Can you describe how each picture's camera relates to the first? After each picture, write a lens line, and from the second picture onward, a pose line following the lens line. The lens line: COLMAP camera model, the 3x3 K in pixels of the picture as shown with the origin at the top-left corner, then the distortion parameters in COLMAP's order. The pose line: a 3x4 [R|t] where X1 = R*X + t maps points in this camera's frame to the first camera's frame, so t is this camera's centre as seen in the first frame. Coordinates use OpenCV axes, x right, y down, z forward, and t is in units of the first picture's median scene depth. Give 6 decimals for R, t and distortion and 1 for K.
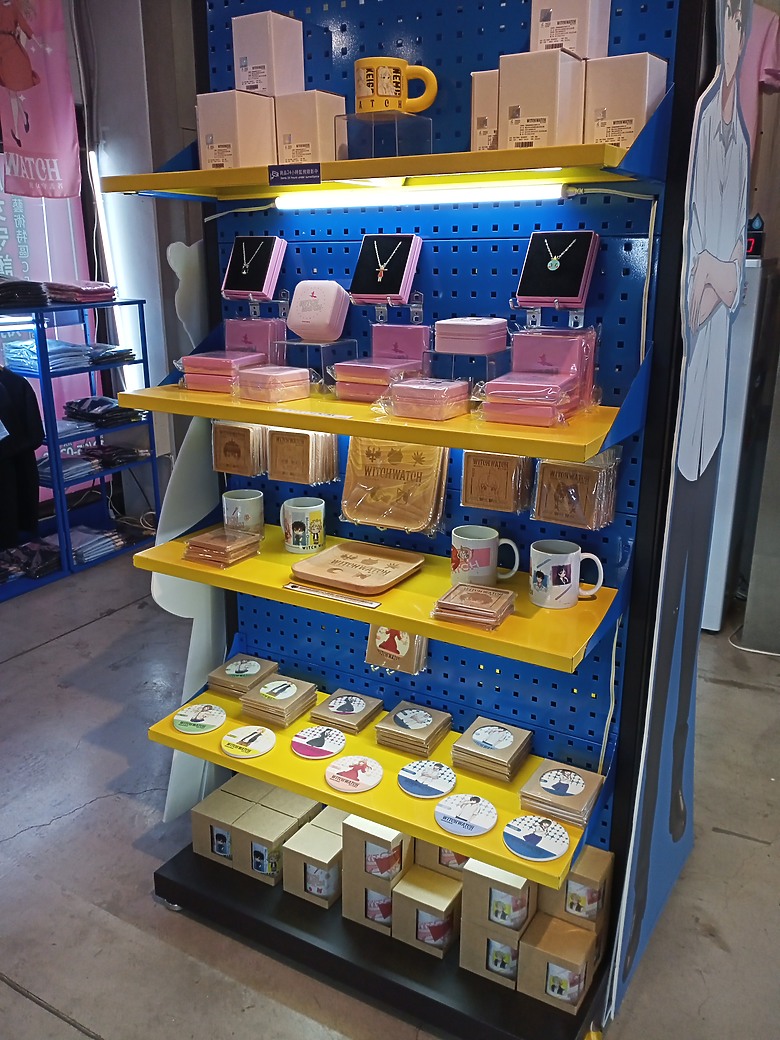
lens RADIAL K [[855.7, 0, 390.0], [0, 855.7, 520.0], [0, 0, 1]] dist [0.030344, -0.068490]
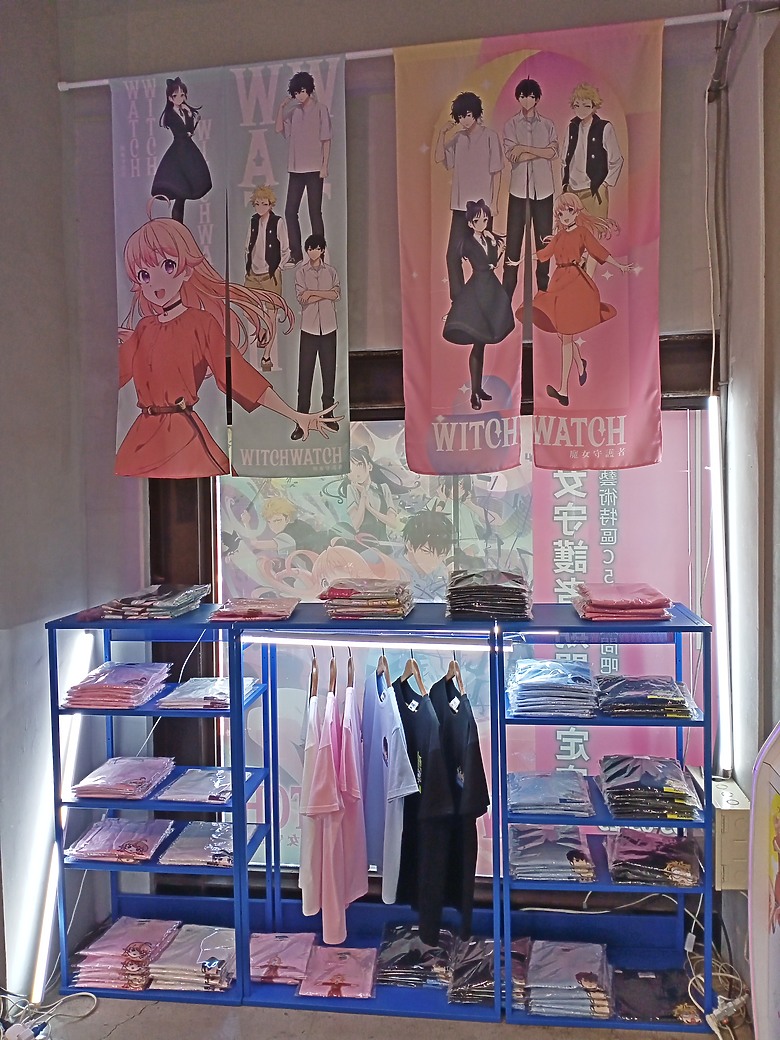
lens RADIAL K [[850.1, 0, 390.0], [0, 850.1, 520.0], [0, 0, 1]] dist [0.053556, -0.121648]
pose [[0.385605, 0.028554, -0.922222, 0.184322], [-0.261875, 0.961804, -0.079717, -0.238570], [0.884720, 0.272246, 0.378354, 0.604569]]
